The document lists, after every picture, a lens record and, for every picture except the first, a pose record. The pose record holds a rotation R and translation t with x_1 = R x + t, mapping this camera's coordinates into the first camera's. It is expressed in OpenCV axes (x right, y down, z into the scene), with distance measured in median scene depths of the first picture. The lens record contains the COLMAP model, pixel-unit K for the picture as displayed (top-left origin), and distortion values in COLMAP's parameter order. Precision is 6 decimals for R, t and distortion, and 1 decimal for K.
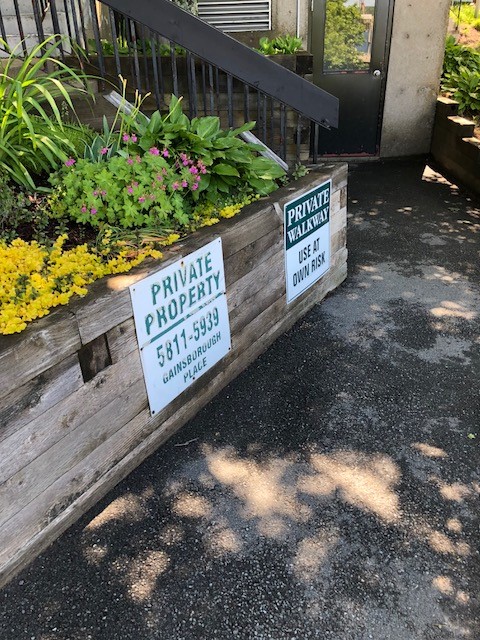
lens RADIAL K [[525.7, 0, 235.5], [0, 525.7, 315.9], [0, 0, 1]] dist [0.016278, -0.011472]
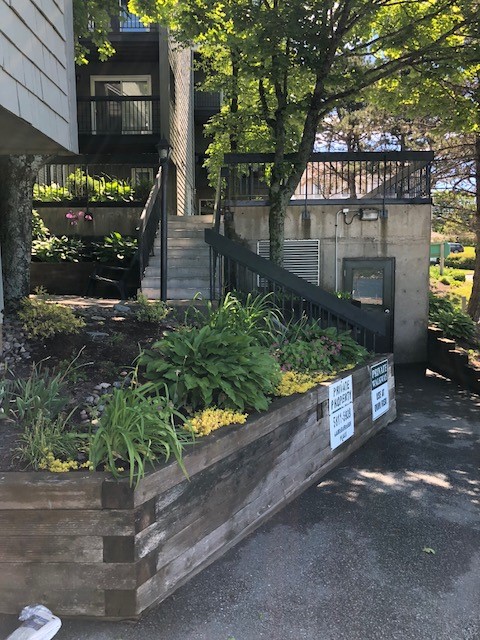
lens RADIAL K [[525.7, 0, 243.5], [0, 525.7, 318.7], [0, 0, 1]] dist [0.016278, -0.011472]
pose [[0.999513, 0.019806, 0.024109, -0.498714], [-0.008363, 0.914477, -0.404551, 0.491852], [-0.030060, 0.404152, 0.914198, -1.023737]]
